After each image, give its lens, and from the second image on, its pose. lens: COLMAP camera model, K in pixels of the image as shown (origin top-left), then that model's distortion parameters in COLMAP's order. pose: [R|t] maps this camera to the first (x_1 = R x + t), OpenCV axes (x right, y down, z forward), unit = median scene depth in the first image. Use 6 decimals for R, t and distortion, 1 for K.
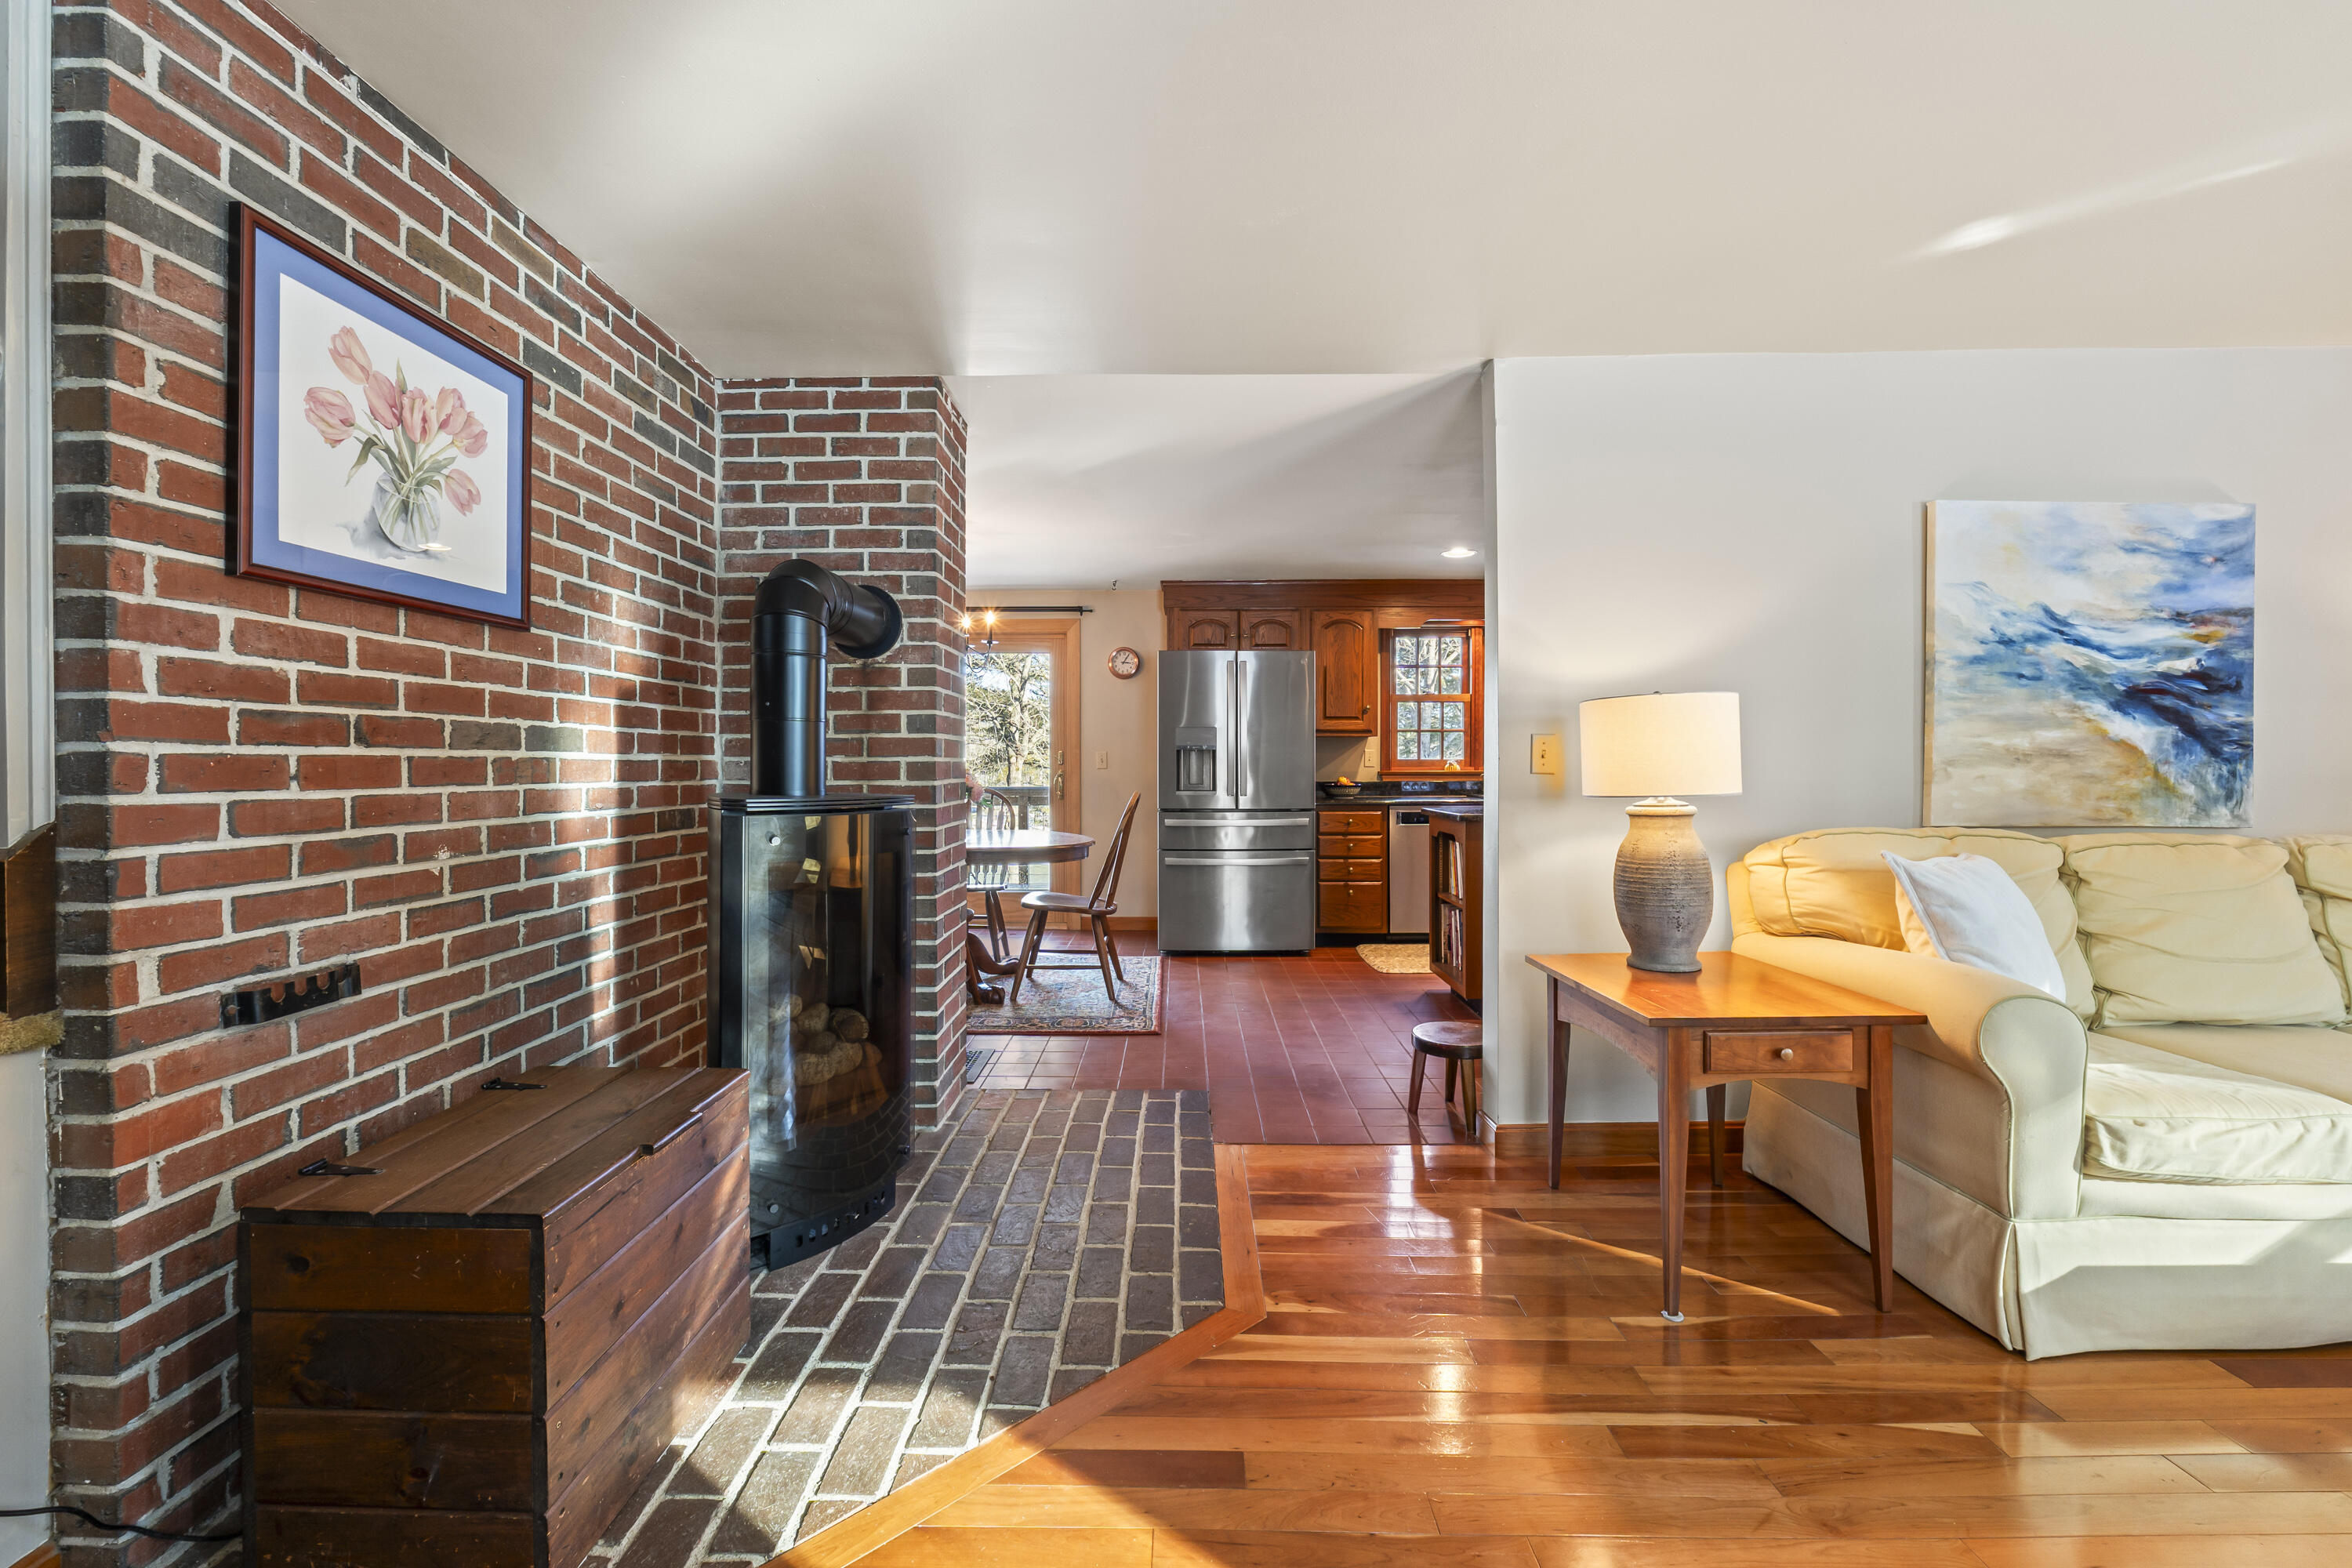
lens RADIAL K [[989.8, 0, 1162.0], [0, 989.8, 773.0], [0, 0, 1]] dist [-0.011348, 0.001032]
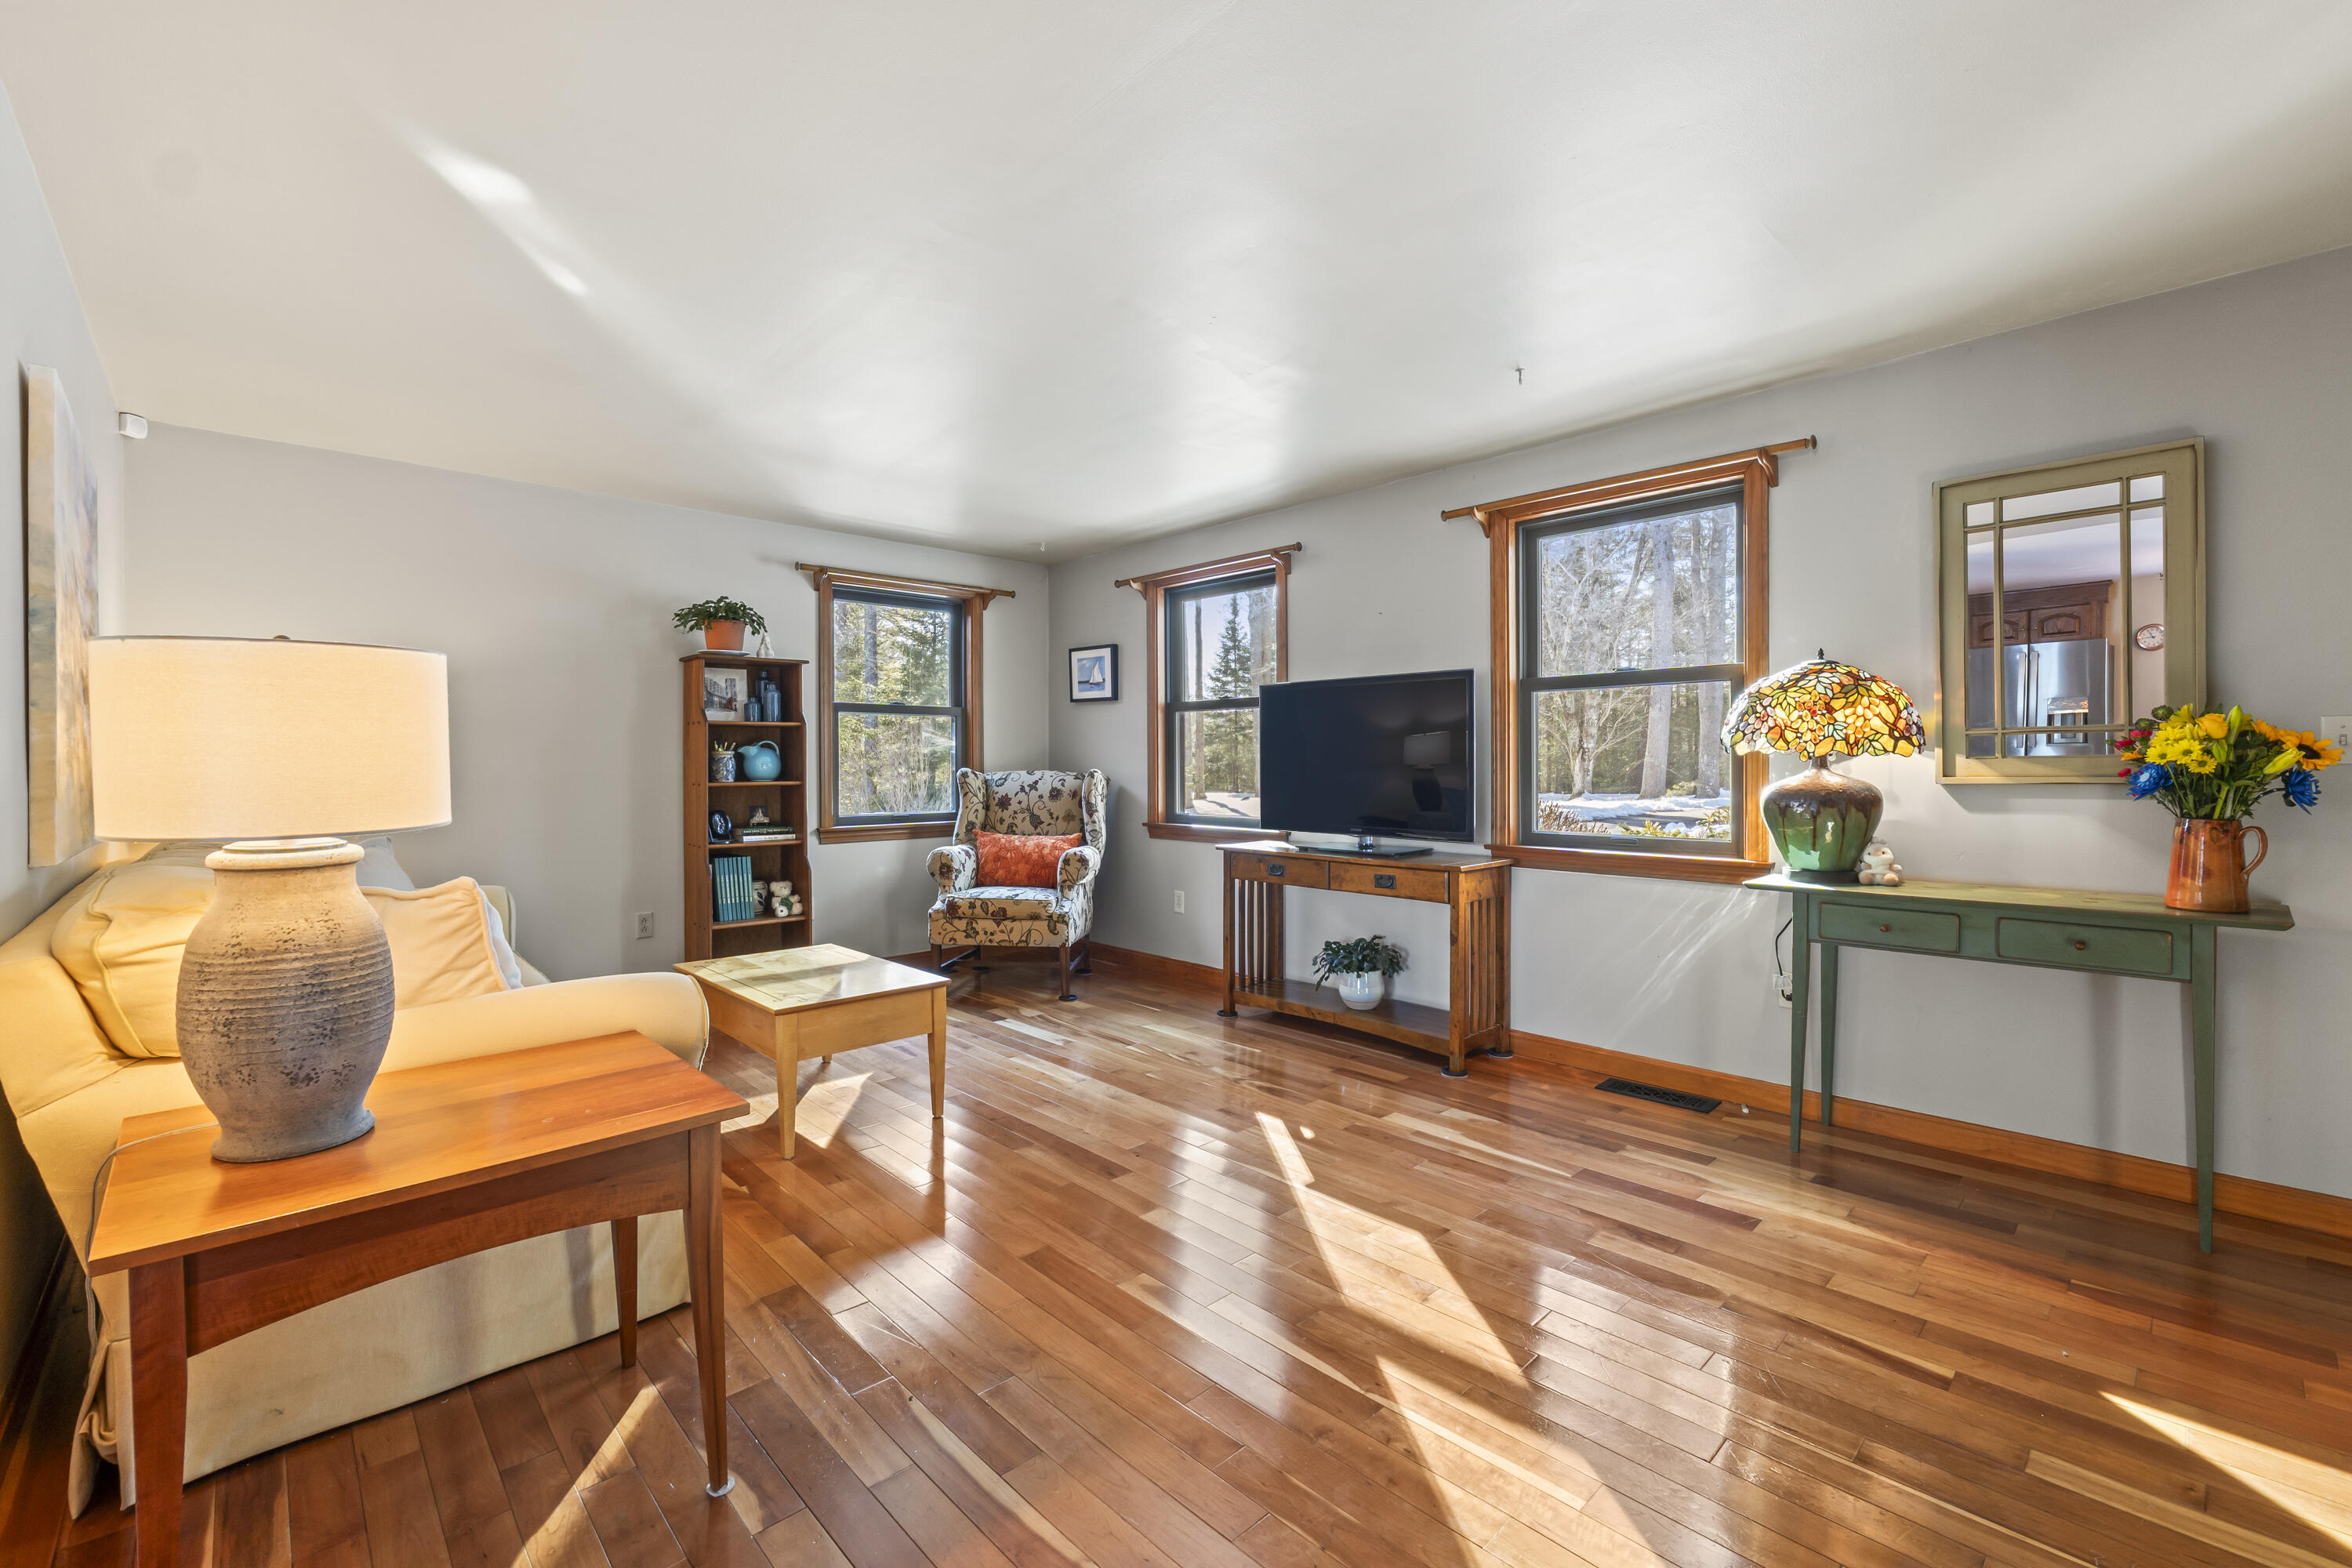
lens RADIAL K [[989.8, 0, 1159.8], [0, 989.8, 770.8], [0, 0, 1]] dist [-0.011348, 0.001032]
pose [[-0.696752, -0.002230, 0.717309, -0.270726], [0.010153, 0.999864, 0.012971, -0.016275], [-0.717240, 0.016321, -0.696635, 1.286605]]
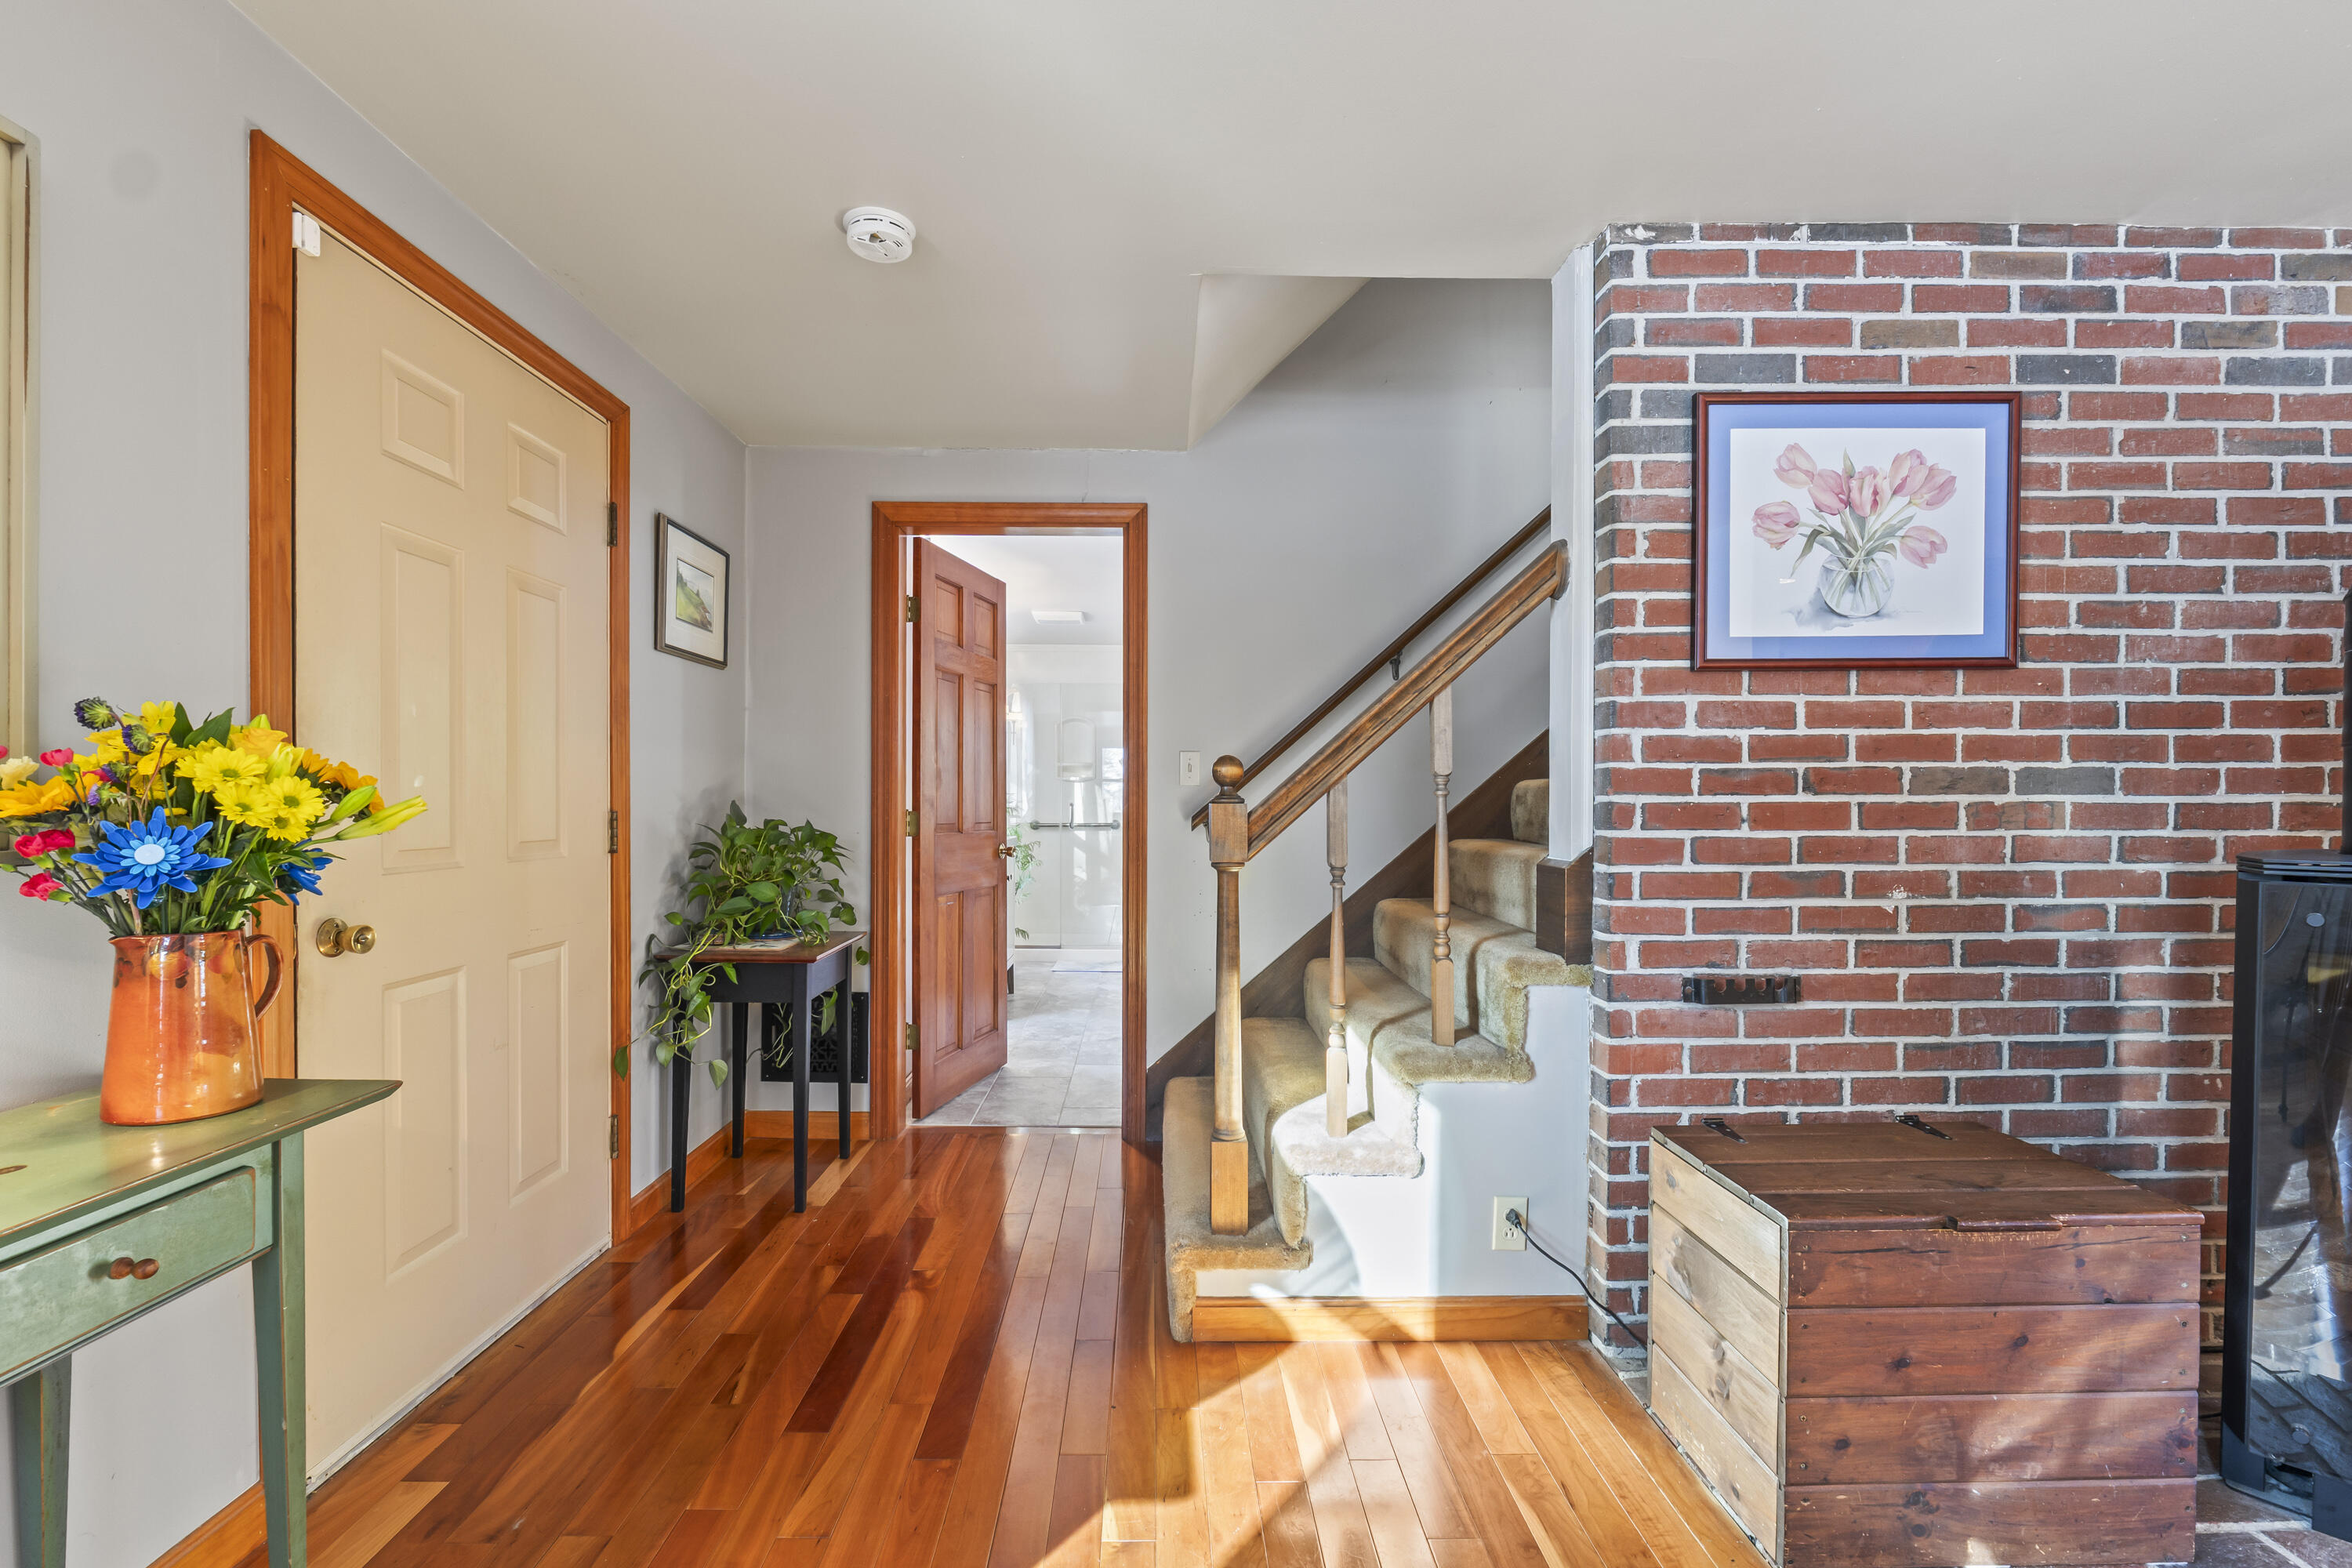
lens RADIAL K [[989.8, 0, 1166.7], [0, 989.8, 817.2], [0, 0, 1]] dist [-0.011348, 0.001032]
pose [[0.026263, 0.015407, -0.999536, 0.292718], [-0.005071, 0.999870, 0.015279, -0.011771], [0.999642, 0.004667, 0.026338, 0.171428]]
